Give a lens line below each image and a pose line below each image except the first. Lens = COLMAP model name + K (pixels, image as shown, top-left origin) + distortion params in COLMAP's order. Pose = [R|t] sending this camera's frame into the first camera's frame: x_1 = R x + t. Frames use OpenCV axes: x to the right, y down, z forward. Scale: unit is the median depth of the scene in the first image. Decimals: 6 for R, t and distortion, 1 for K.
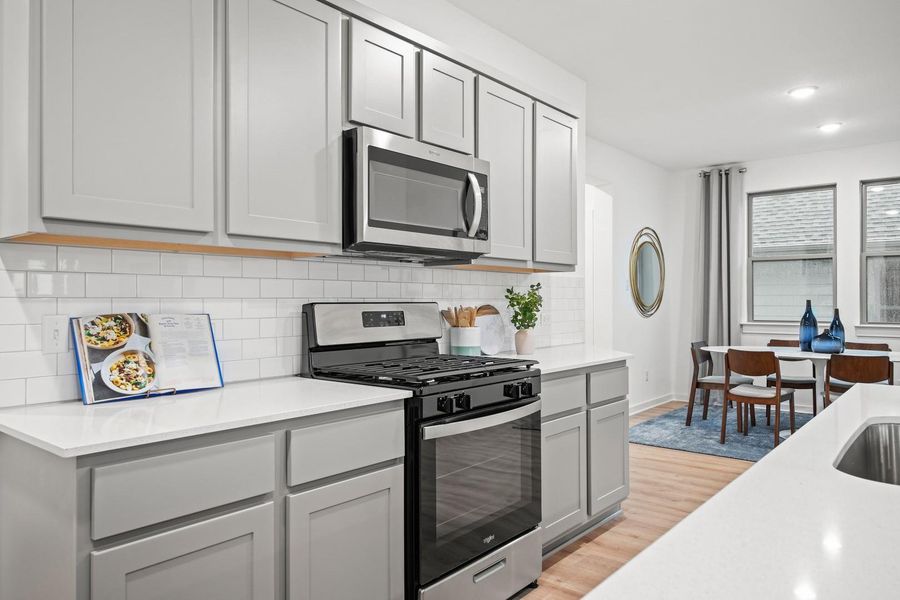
lens RADIAL K [[620.5, 0, 450.9], [0, 620.5, 301.4], [0, 0, 1]] dist [-0.005054, 0.003029]
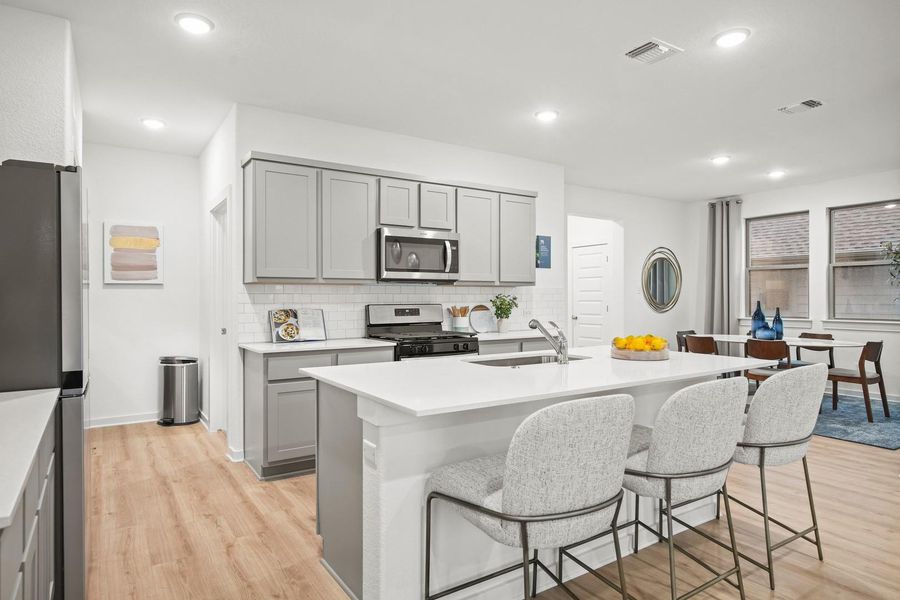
lens RADIAL K [[536.0, 0, 450.4], [0, 536.0, 301.0], [0, 0, 1]] dist [-0.006082, -0.001973]
pose [[0.957131, -0.001348, -0.289652, 0.532632], [0.002163, 0.999995, 0.002494, -0.013252], [0.289647, -0.003014, 0.957129, -0.649762]]
